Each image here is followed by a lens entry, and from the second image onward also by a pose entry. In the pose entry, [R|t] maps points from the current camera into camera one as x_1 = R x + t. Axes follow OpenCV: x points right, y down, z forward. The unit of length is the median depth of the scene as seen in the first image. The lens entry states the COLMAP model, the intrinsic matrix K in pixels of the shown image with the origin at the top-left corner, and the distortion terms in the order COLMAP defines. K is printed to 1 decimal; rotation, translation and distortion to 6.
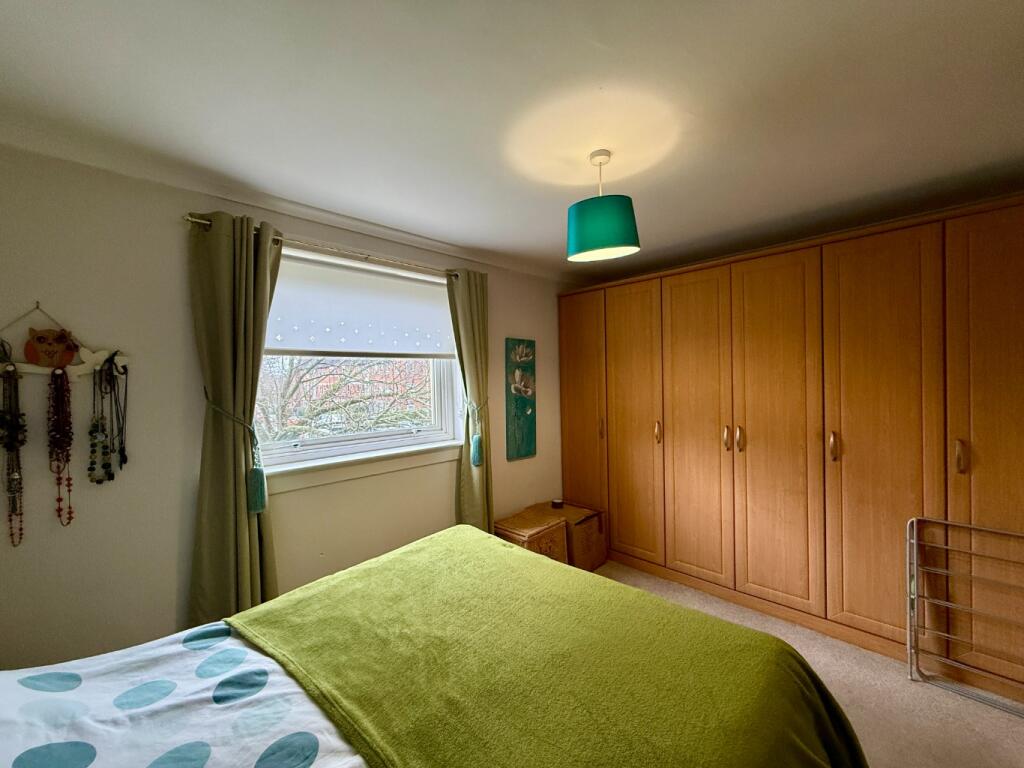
lens RADIAL K [[406.4, 0, 512.0], [0, 406.4, 384.0], [0, 0, 1]] dist [-0.000201, -0.000204]
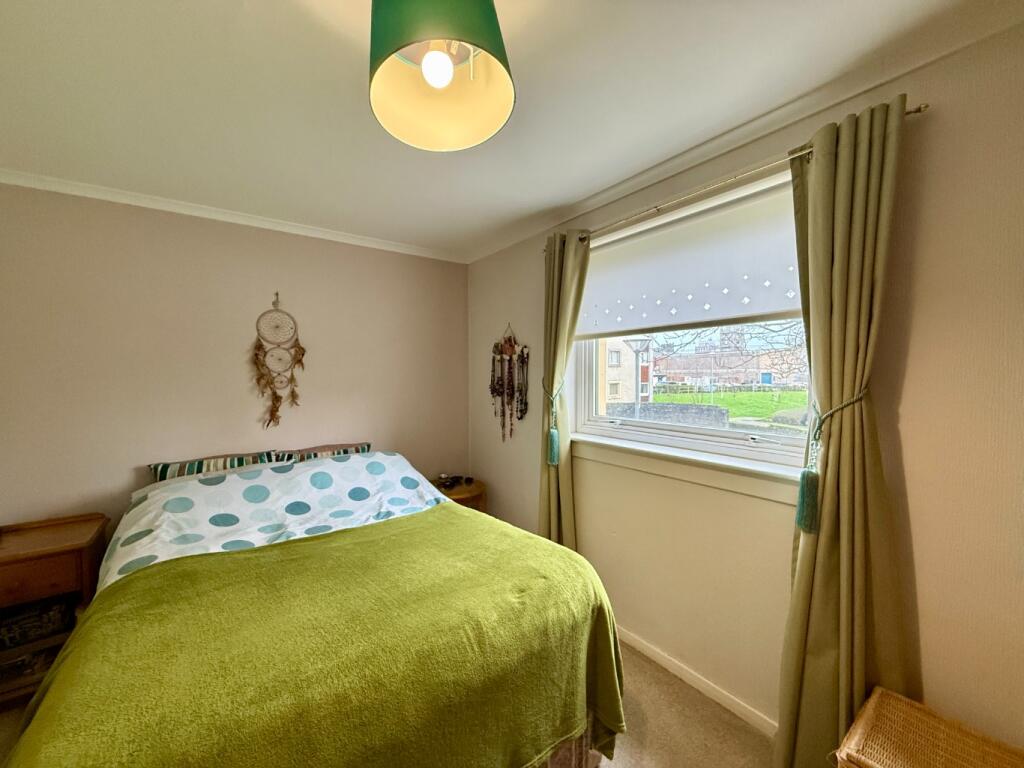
lens RADIAL K [[403.7, 0, 514.7], [0, 403.7, 396.2], [0, 0, 1]] dist [0.000423, -0.000013]
pose [[-0.124339, 0.076968, -0.989250, 0.743532], [-0.000375, 0.996983, 0.077617, 0.000821], [0.992240, 0.010021, -0.123935, 1.186345]]
